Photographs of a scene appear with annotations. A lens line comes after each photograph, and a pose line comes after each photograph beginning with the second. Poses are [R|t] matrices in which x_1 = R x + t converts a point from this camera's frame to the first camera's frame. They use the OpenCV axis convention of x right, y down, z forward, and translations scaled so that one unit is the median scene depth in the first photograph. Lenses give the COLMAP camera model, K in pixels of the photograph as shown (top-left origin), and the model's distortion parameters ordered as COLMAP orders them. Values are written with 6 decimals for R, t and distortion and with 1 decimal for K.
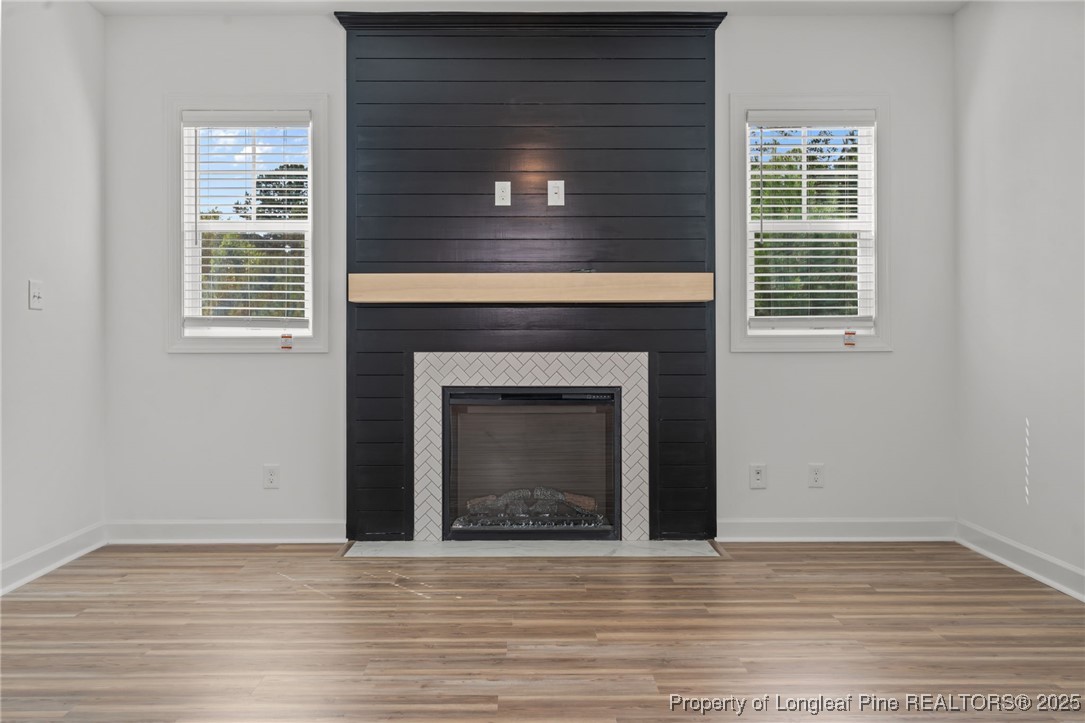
lens RADIAL K [[1056.0, 0, 536.9], [0, 1056.0, 331.9], [0, 0, 1]] dist [-0.000974, 0.000000]
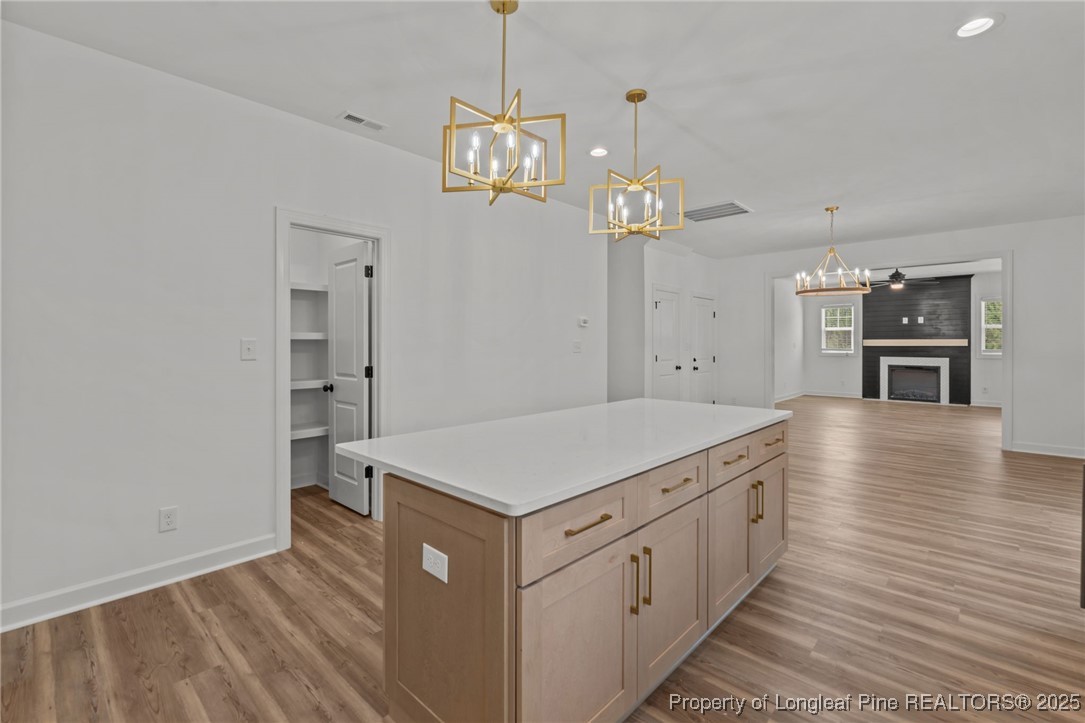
lens RADIAL K [[477.1, 0, 539.6], [0, 477.1, 345.6], [0, 0, 1]] dist [-0.006334, -0.000119]
pose [[0.717782, 0.002927, -0.696262, 0.248333], [0.006328, 0.999922, 0.010726, -0.059018], [0.696239, -0.012105, 0.717708, -1.437618]]
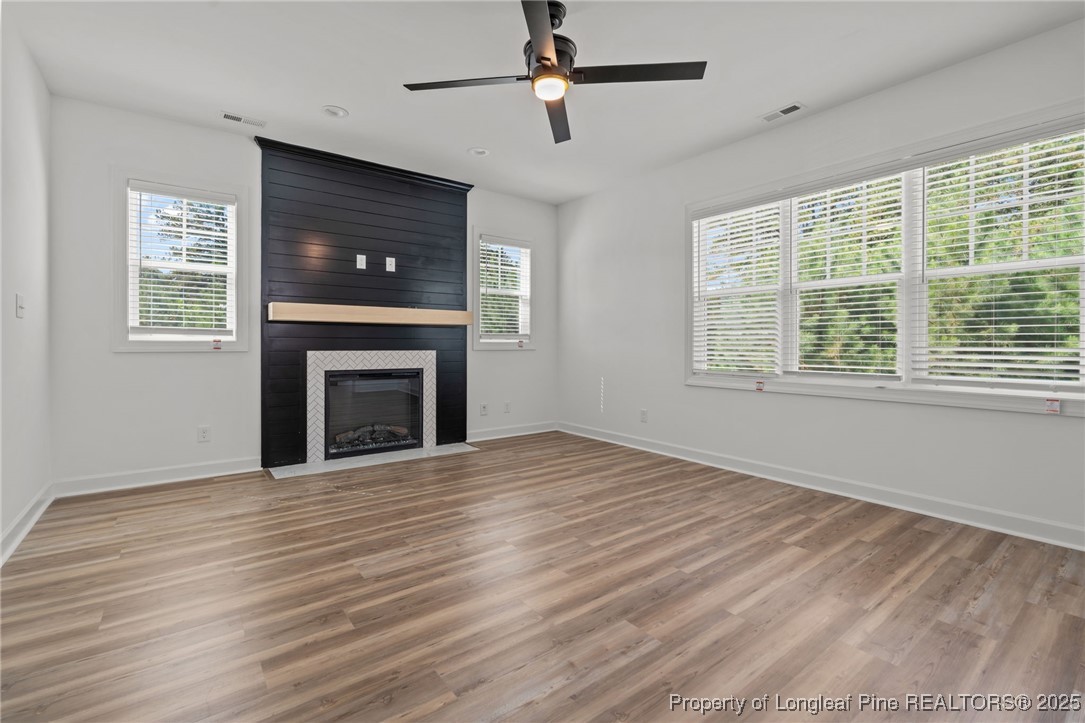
lens RADIAL K [[477.1, 0, 531.0], [0, 477.1, 344.2], [0, 0, 1]] dist [-0.006334, -0.000119]
pose [[0.810079, 0.003789, 0.586308, -0.271711], [-0.007464, 0.999965, 0.003851, 0.003077], [-0.586273, -0.007496, 0.810079, 0.177841]]
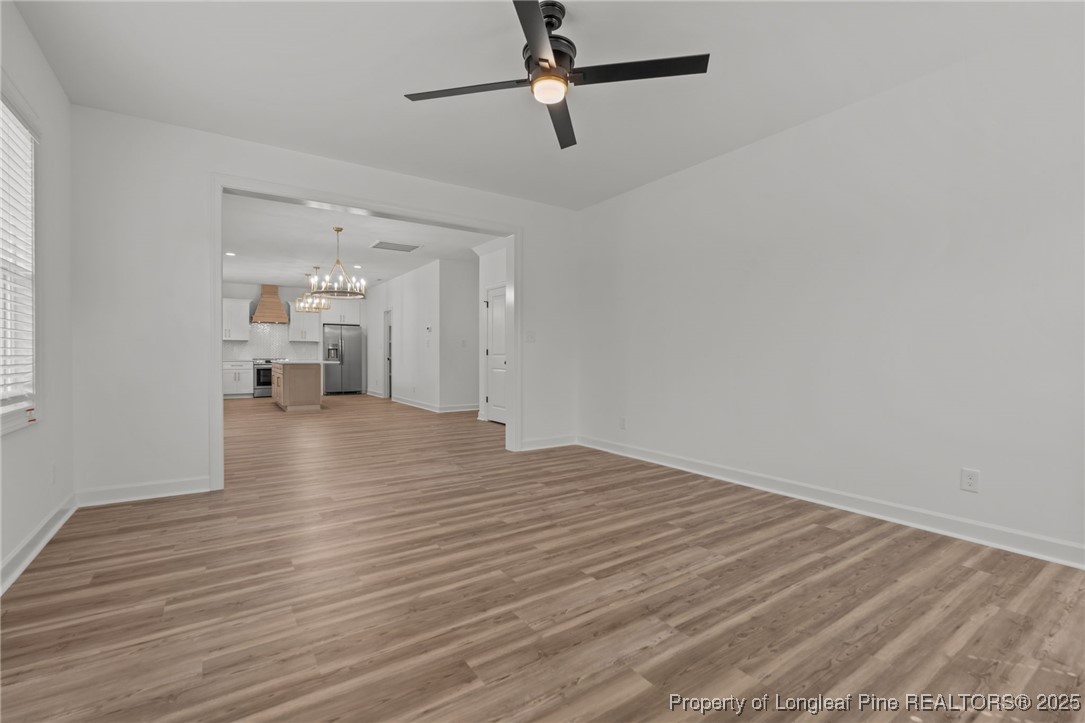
lens RADIAL K [[488.8, 0, 538.1], [0, 488.8, 364.3], [0, 0, 1]] dist [-0.009230, 0.002306]
pose [[-0.831884, 0.009047, -0.554875, 0.296545], [0.001268, 0.999895, 0.014402, 0.004574], [0.554948, 0.011277, -0.831809, 0.945703]]
